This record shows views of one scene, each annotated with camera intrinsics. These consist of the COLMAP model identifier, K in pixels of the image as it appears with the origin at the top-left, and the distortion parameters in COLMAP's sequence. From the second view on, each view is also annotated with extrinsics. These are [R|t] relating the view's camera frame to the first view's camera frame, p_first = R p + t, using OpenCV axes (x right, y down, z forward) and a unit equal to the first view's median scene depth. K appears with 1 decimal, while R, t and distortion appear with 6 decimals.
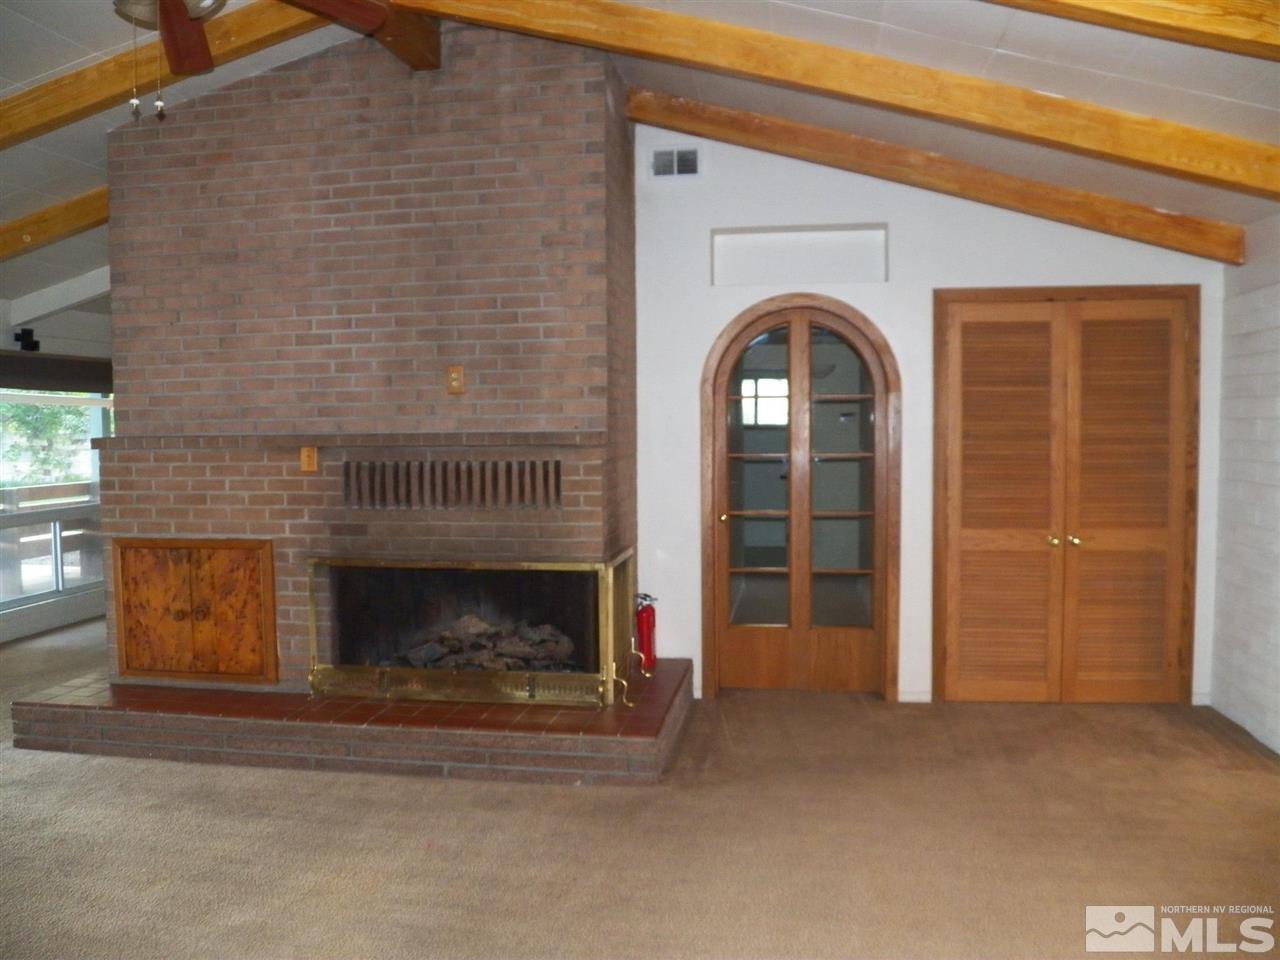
lens RADIAL K [[1023.4, 0, 640.0], [0, 1023.4, 480.0], [0, 0, 1]] dist [-0.154784, 0.104471]
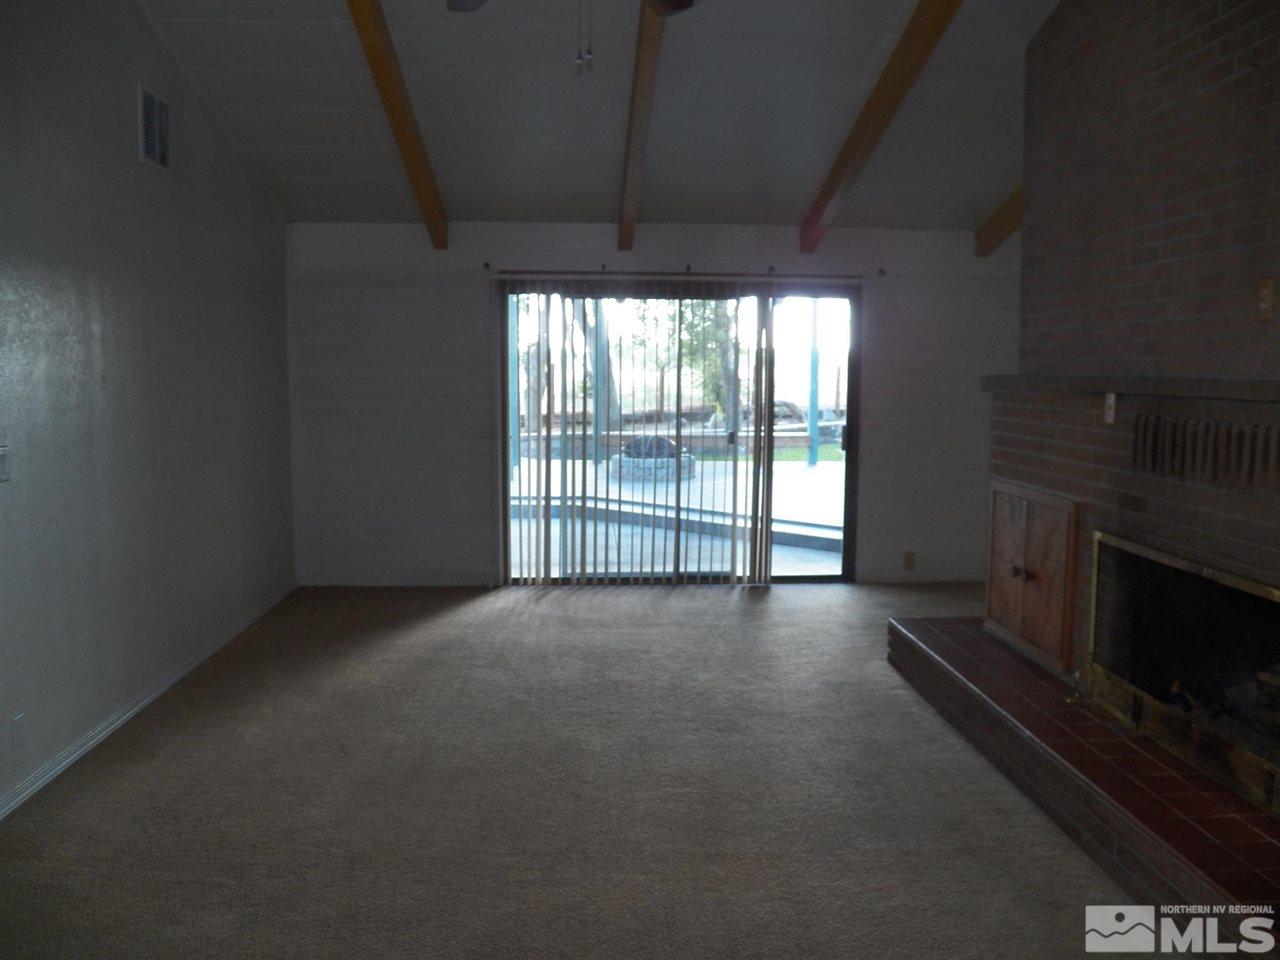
lens RADIAL K [[1023.4, 0, 640.0], [0, 1023.4, 480.0], [0, 0, 1]] dist [-0.154784, 0.104471]
pose [[0.211383, 0.115076, -0.970605, 0.367985], [-0.065919, 0.992462, 0.103312, -0.021403], [0.975178, 0.042143, 0.217375, 0.480368]]
